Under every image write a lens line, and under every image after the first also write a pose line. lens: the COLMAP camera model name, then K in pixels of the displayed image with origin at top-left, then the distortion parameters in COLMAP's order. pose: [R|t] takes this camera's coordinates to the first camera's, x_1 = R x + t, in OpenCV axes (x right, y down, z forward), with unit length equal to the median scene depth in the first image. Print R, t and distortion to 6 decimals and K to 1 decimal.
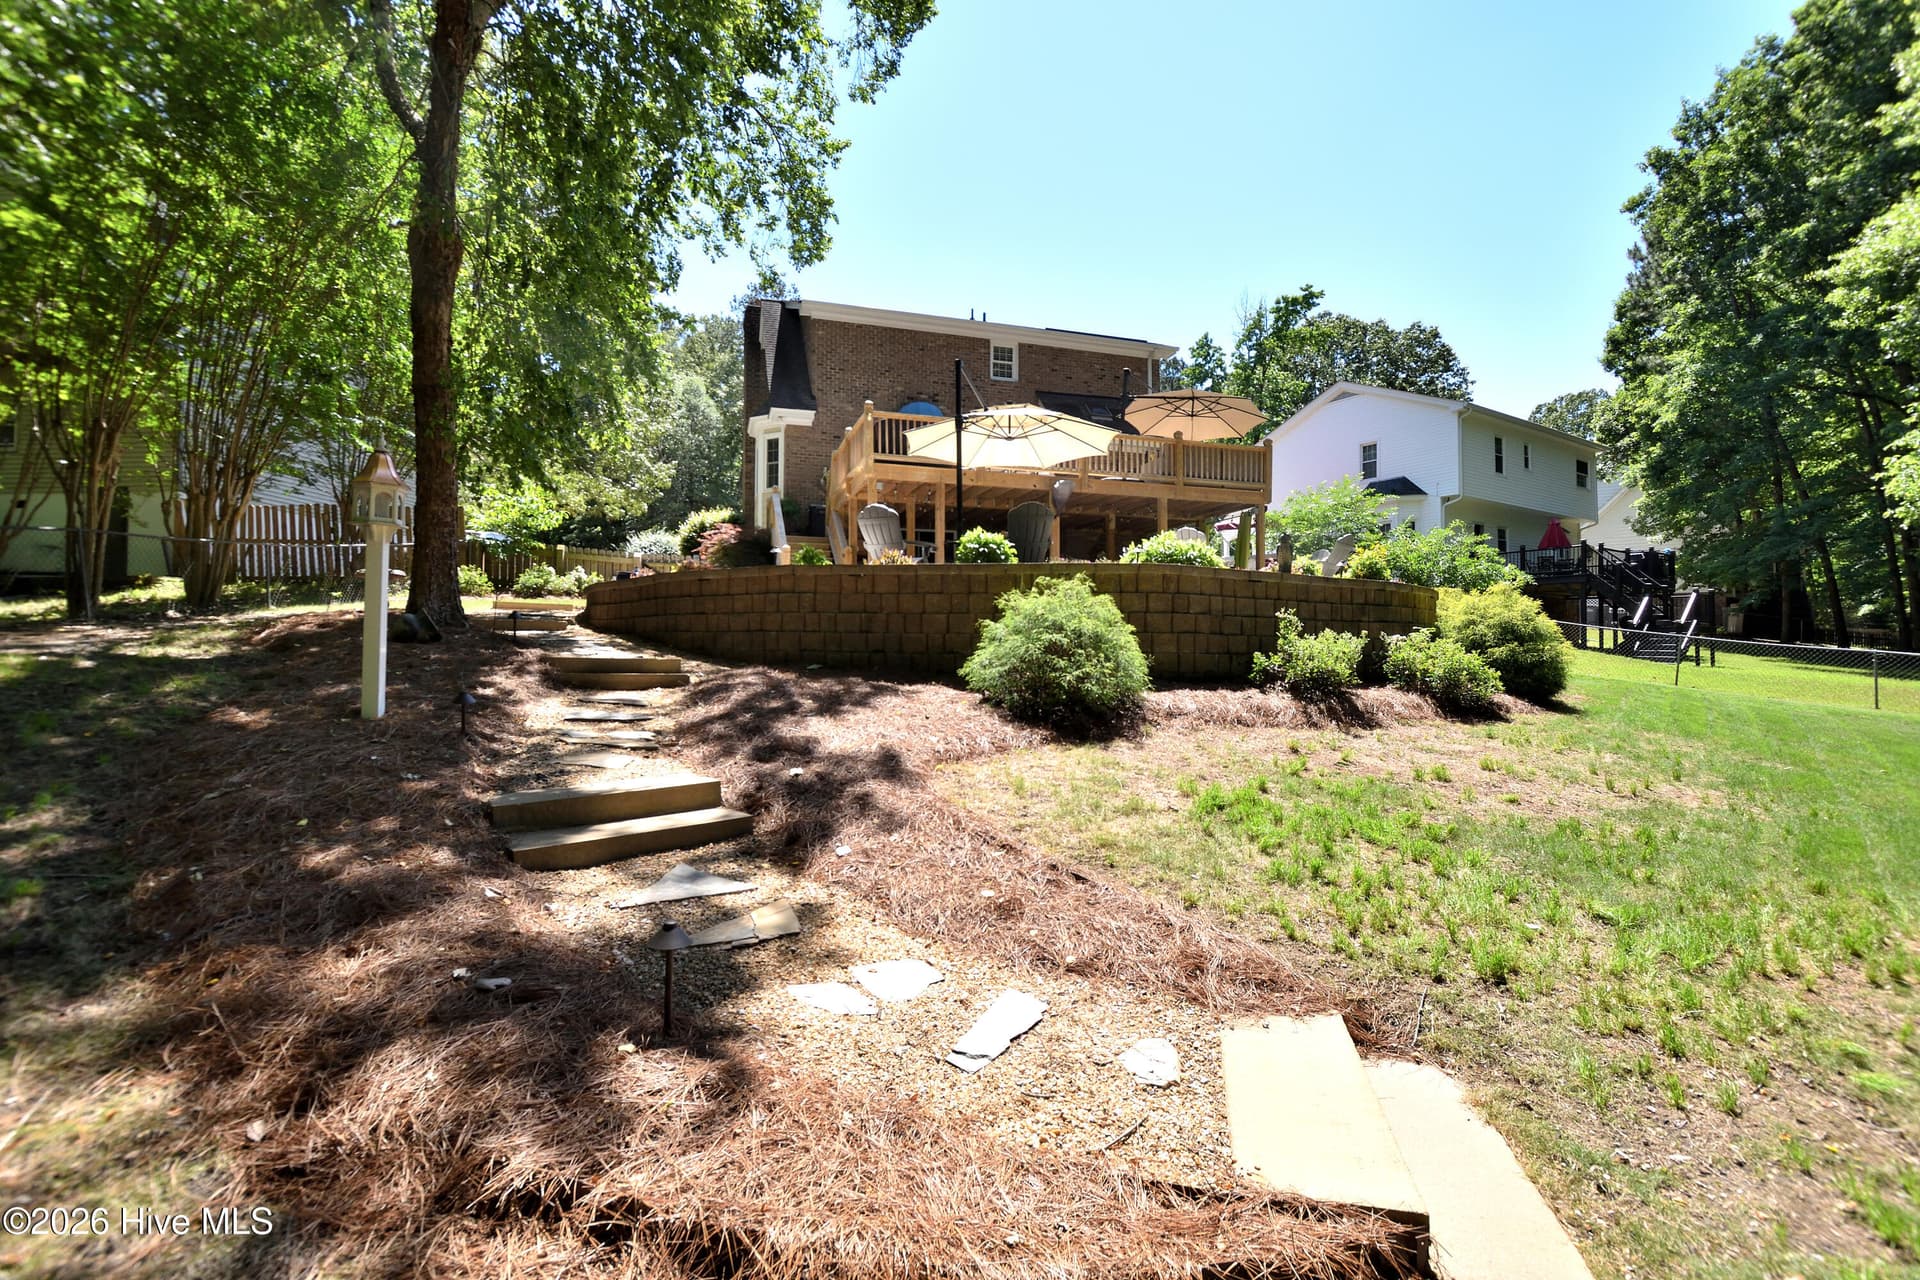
lens RADIAL K [[841.3, 0, 964.4], [0, 841.3, 638.7], [0, 0, 1]] dist [-0.026044, 0.000122]
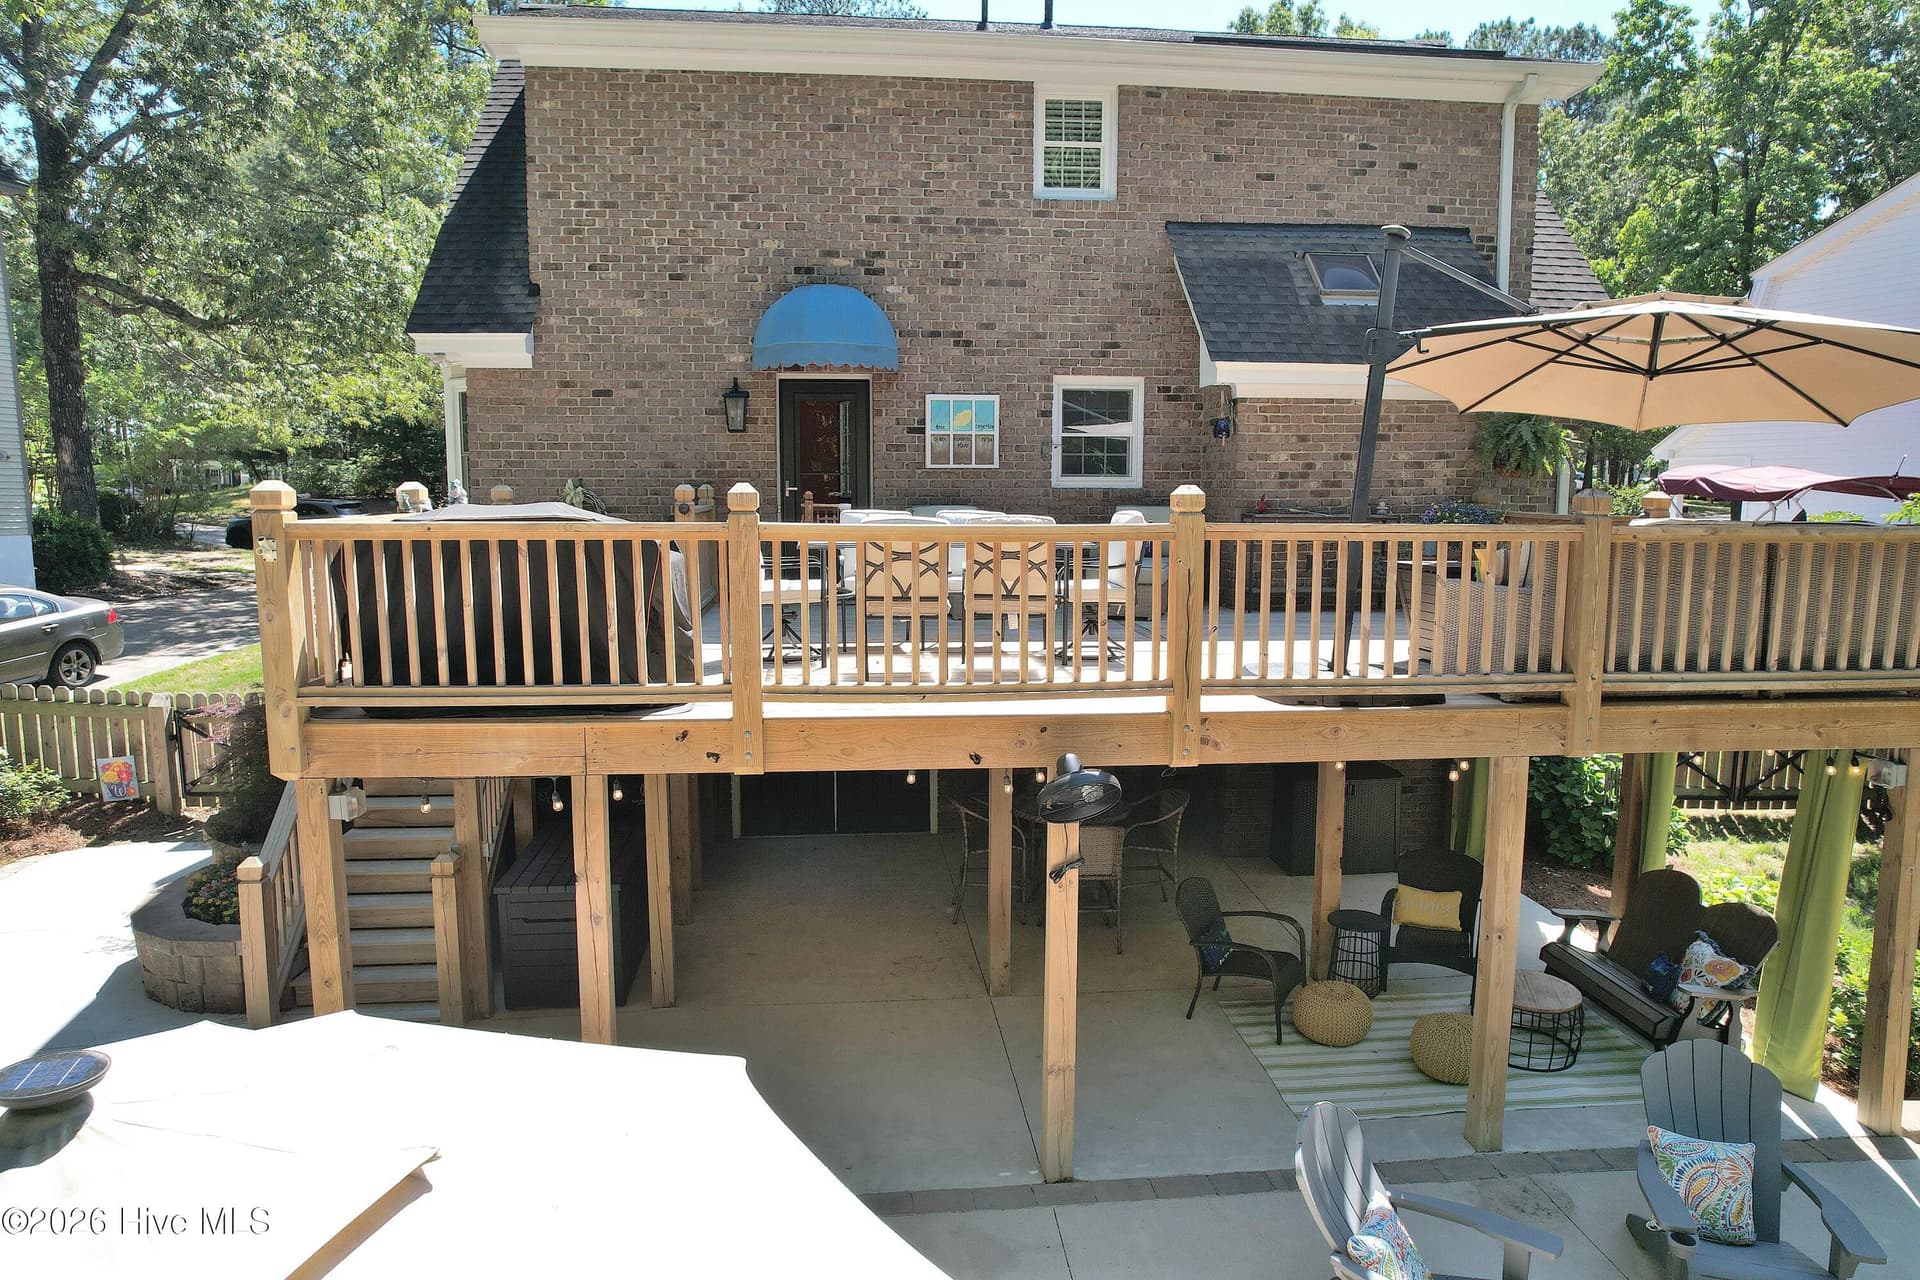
lens RADIAL K [[1226.4, 0, 964.8], [0, 1226.4, 644.4], [0, 0, 1]] dist [-0.087789, 0.084573]
pose [[0.979884, 0.025999, -0.197865, 0.144236], [0.001976, 0.990165, 0.139890, -0.254794], [0.199556, -0.137467, 0.970196, 0.615535]]
